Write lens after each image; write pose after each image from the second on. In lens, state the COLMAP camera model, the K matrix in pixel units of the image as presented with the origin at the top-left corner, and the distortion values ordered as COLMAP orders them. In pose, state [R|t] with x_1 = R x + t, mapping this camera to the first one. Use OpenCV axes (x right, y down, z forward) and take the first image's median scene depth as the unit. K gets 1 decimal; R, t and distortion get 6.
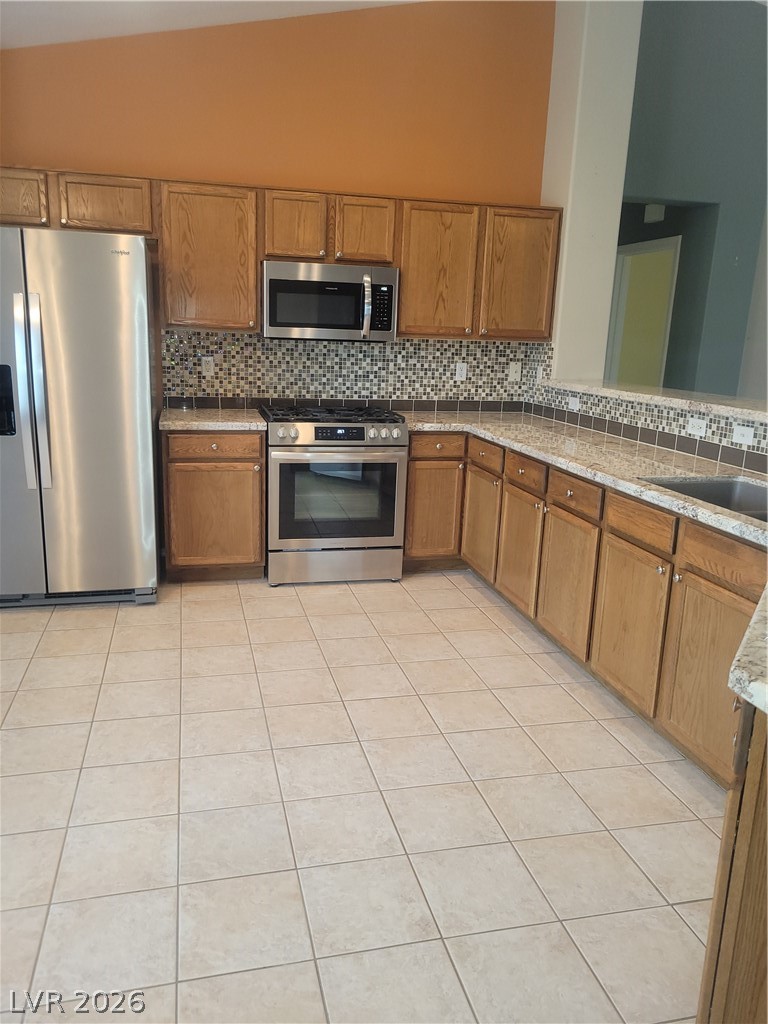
lens RADIAL K [[772.2, 0, 384.0], [0, 772.2, 512.0], [0, 0, 1]] dist [-0.001854, -0.002229]
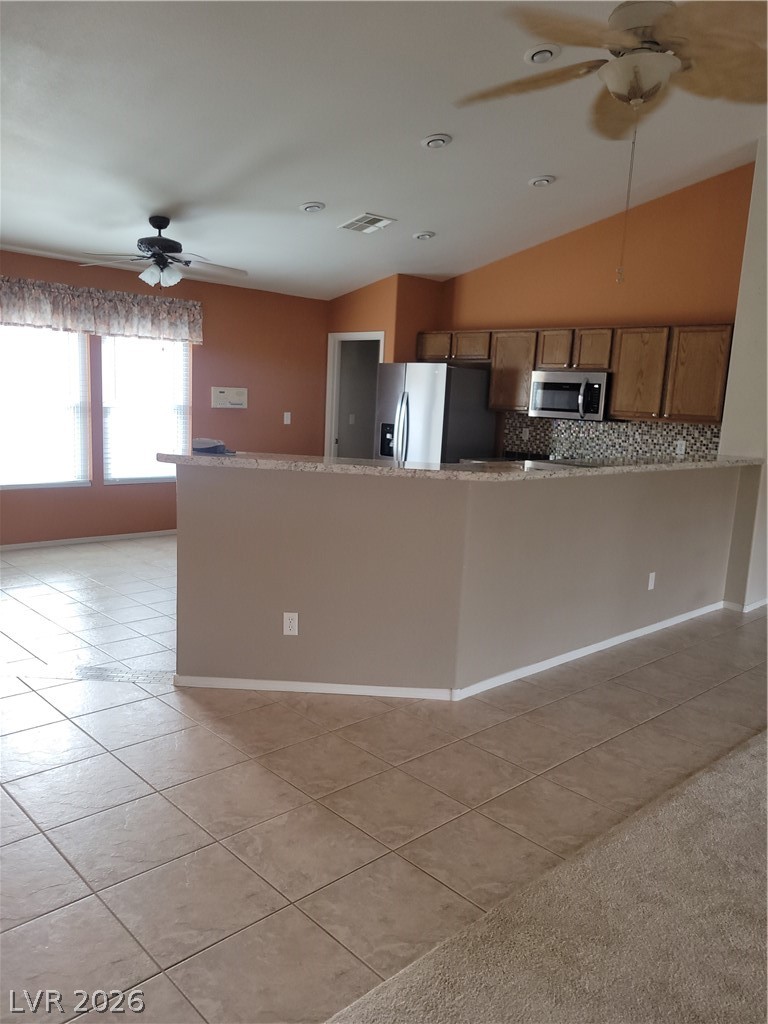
lens RADIAL K [[772.2, 0, 384.0], [0, 772.2, 512.0], [0, 0, 1]] dist [-0.001854, -0.002229]
pose [[0.496156, 0.120262, -0.859864, 1.112093], [-0.230188, 0.973141, 0.003282, 0.040379], [0.837164, 0.196302, 0.510512, -0.070163]]
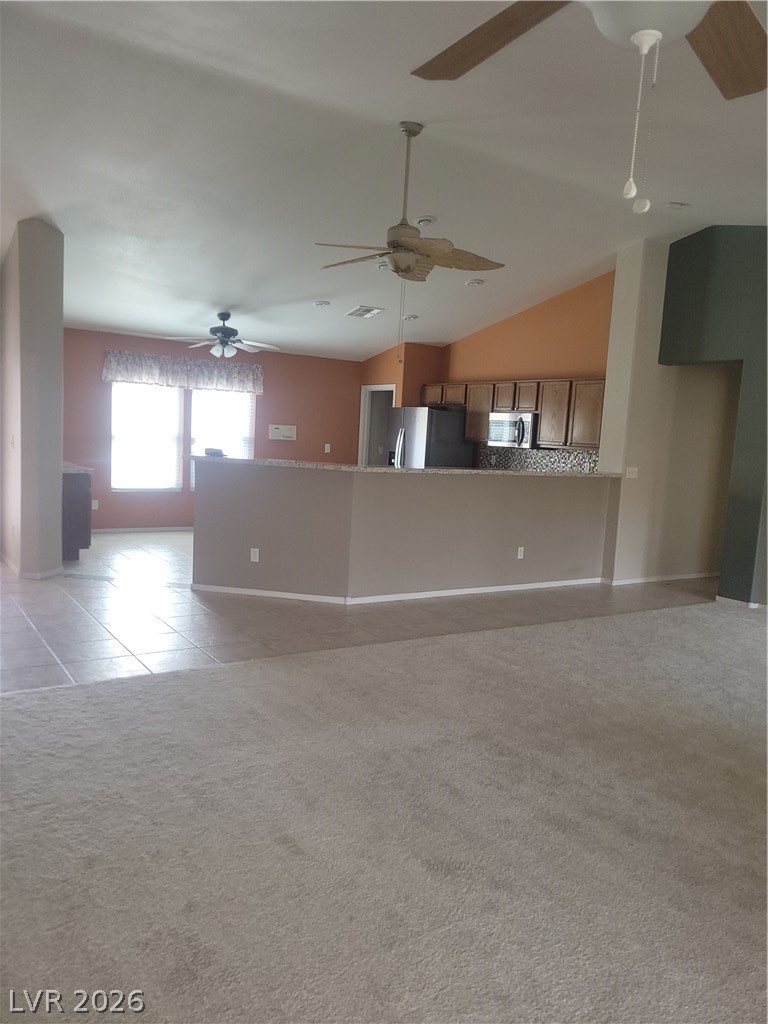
lens RADIAL K [[760.1, 0, 384.0], [0, 760.1, 504.9], [0, 0, 1]] dist [-0.000814, -0.001147]
pose [[0.337847, 0.071819, -0.938457, 1.791149], [-0.255224, 0.966716, -0.017899, 0.057104], [0.905936, 0.245564, 0.344932, 0.000604]]
